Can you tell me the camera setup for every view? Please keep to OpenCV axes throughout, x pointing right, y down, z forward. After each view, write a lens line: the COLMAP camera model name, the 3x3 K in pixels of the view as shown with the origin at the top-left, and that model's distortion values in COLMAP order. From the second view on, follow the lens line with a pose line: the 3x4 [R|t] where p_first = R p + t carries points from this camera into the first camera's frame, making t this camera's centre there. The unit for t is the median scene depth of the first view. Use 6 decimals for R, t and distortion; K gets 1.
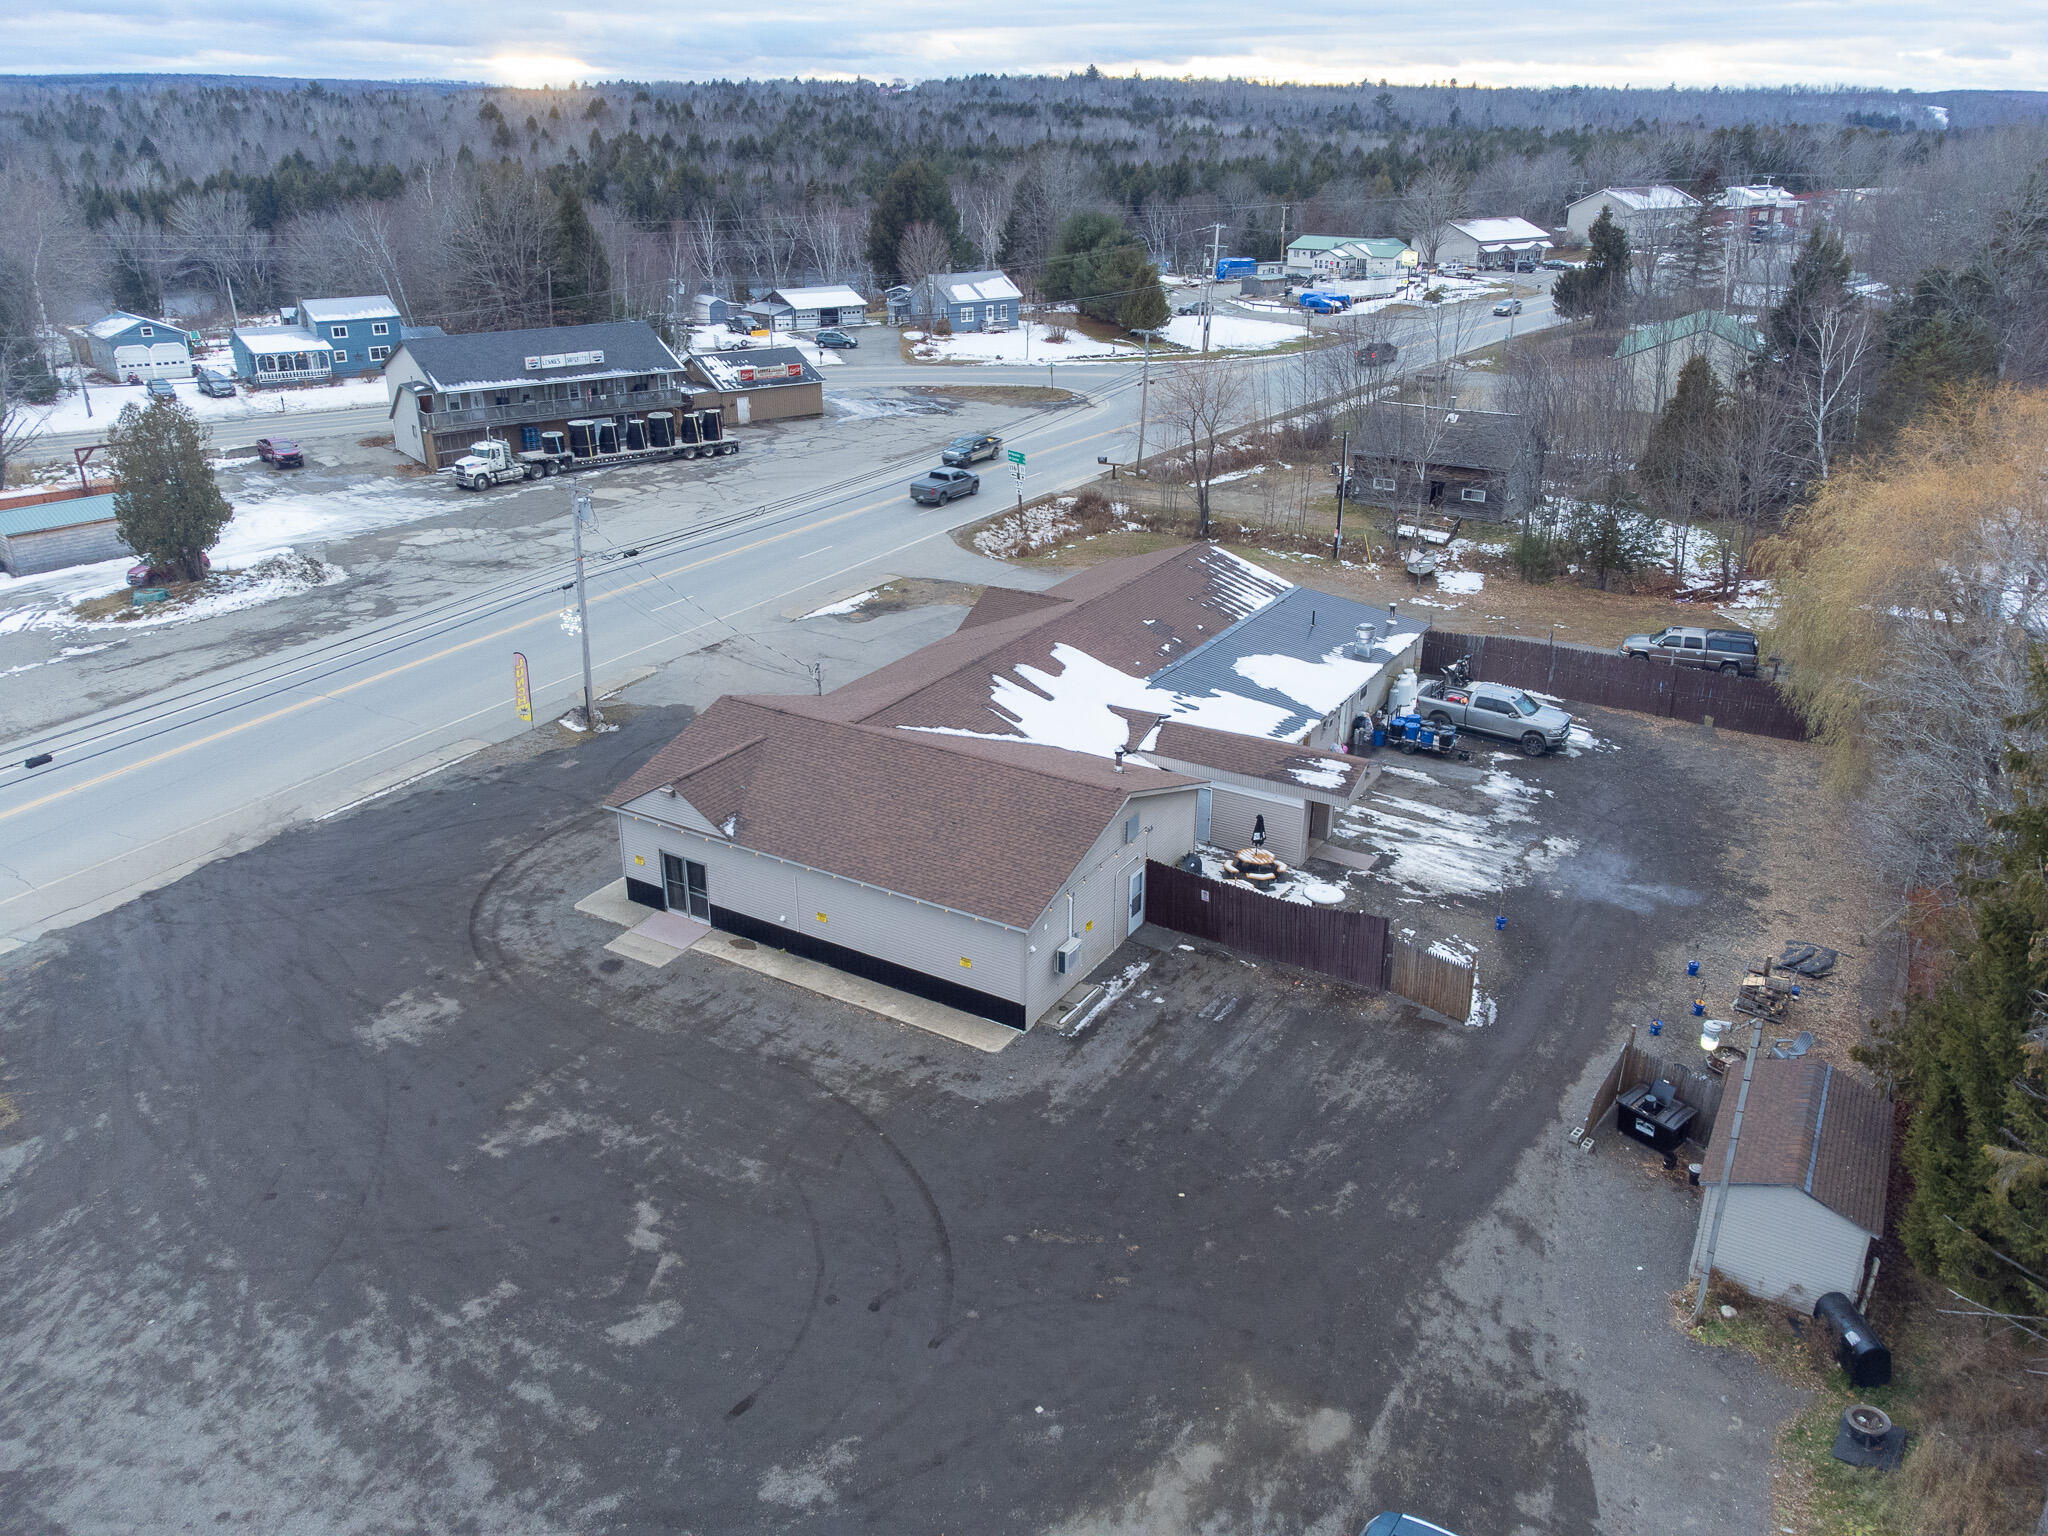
lens RADIAL K [[1553.8, 0, 1024.0], [0, 1553.8, 768.0], [0, 0, 1]] dist [0.017921, 0.001277]
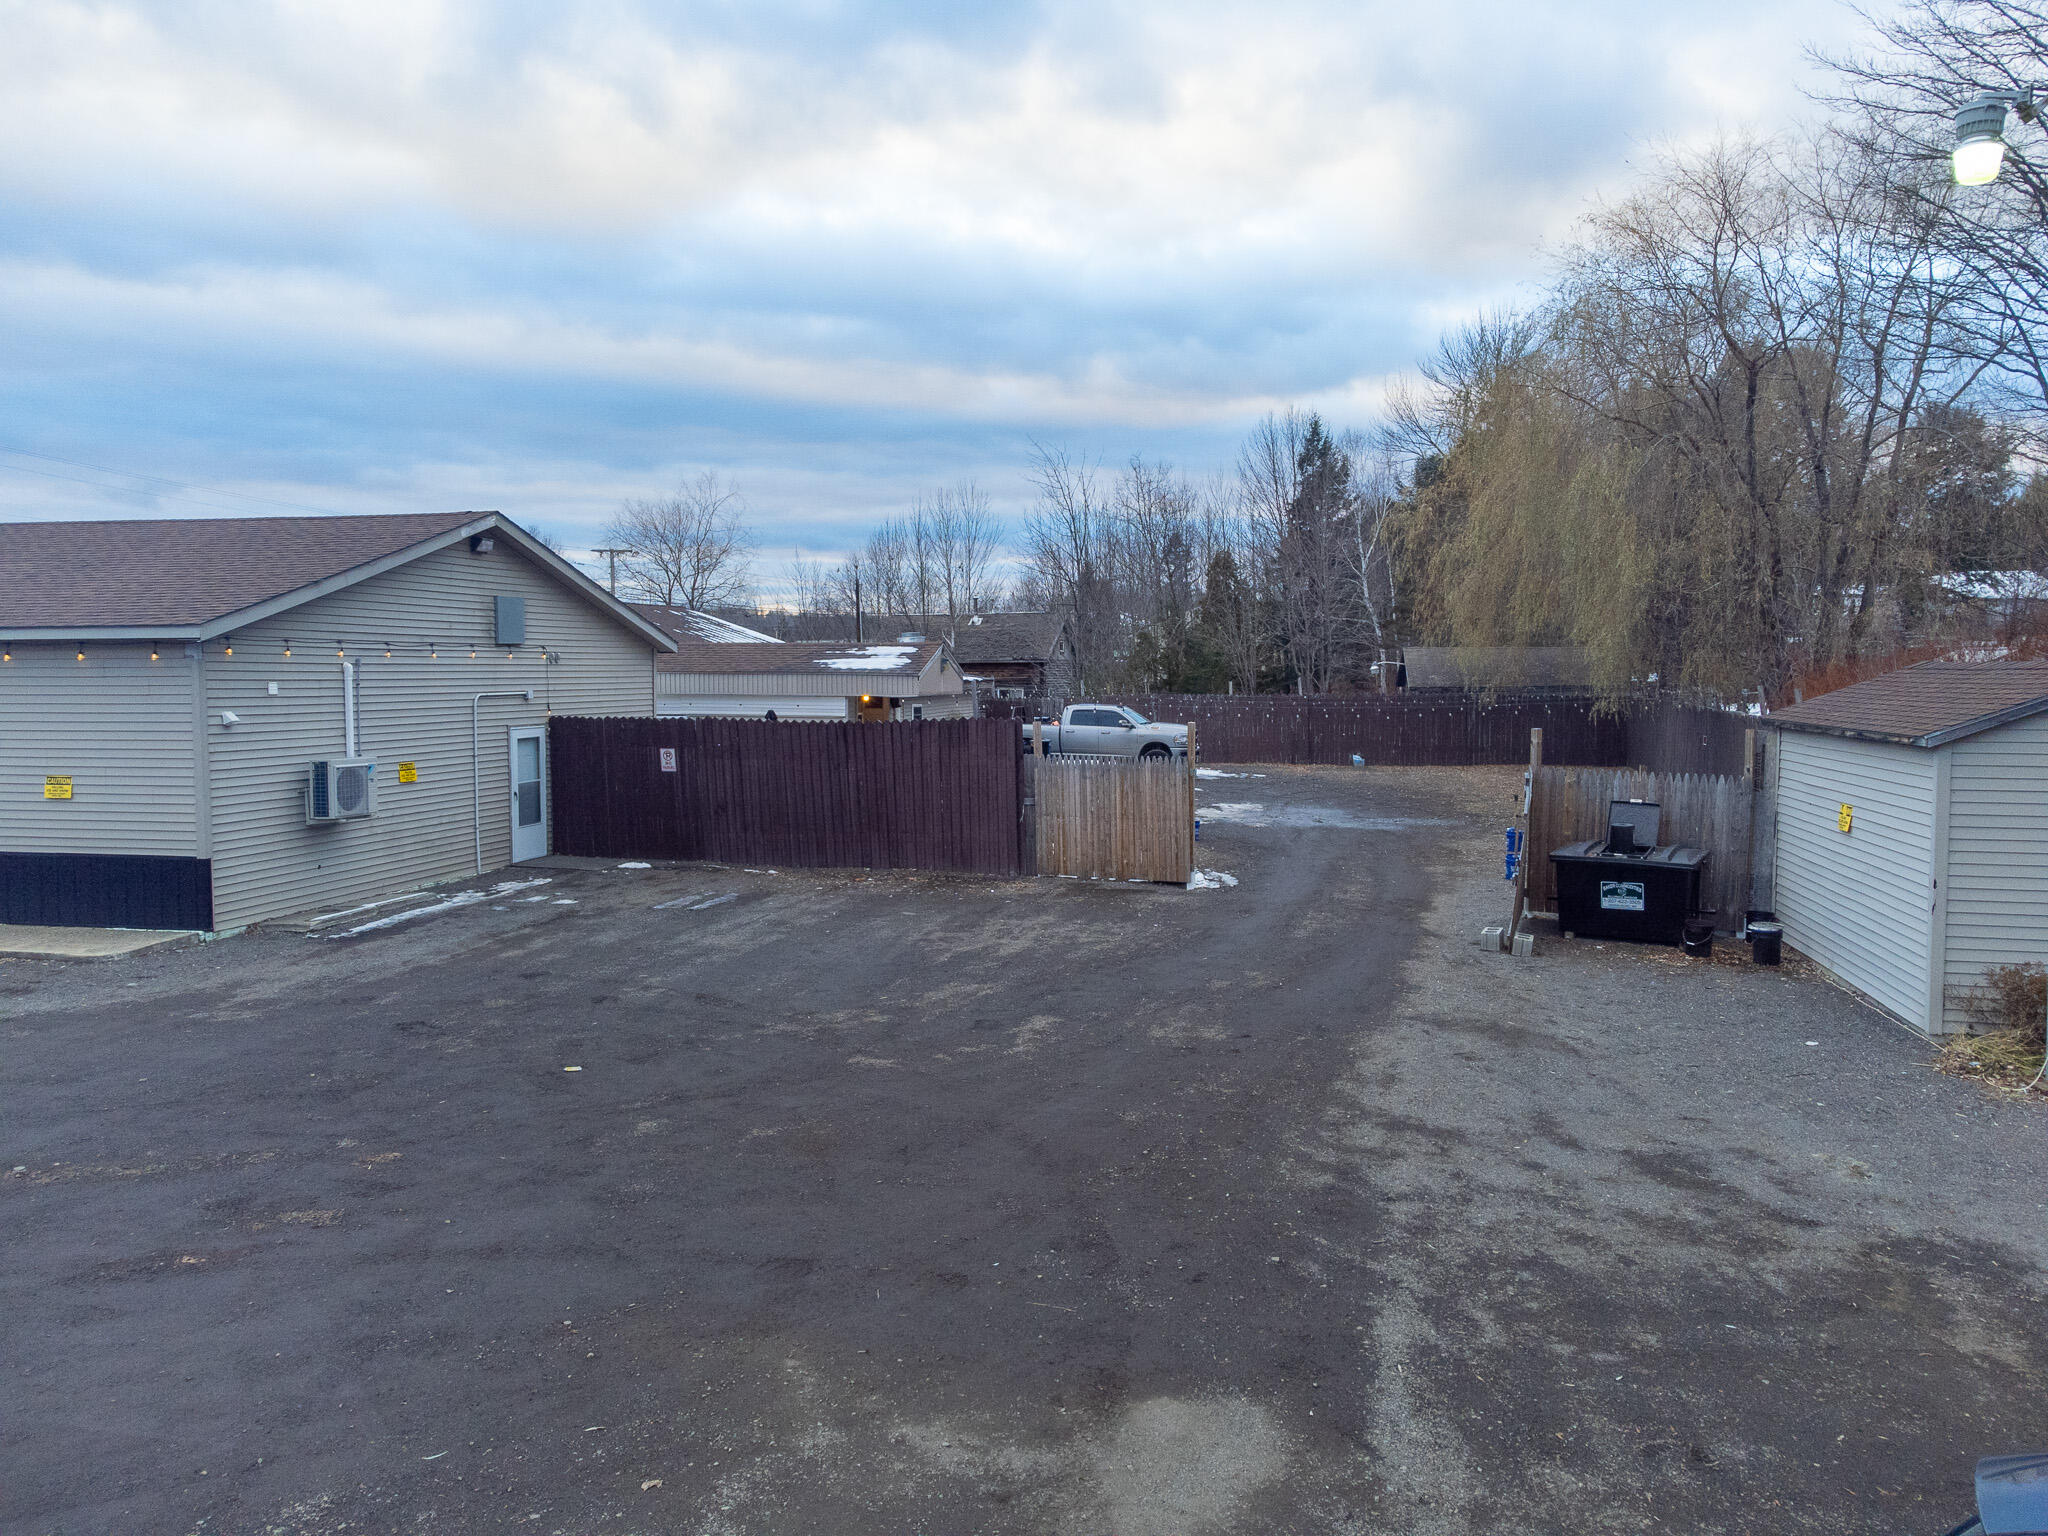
lens RADIAL K [[1553.8, 0, 1024.0], [0, 1553.8, 768.0], [0, 0, 1]] dist [0.017921, 0.001277]
pose [[0.951754, -0.028167, 0.305566, 0.103820], [0.125405, 0.944532, -0.303535, 0.366330], [-0.280067, 0.327210, 0.902494, 0.725721]]
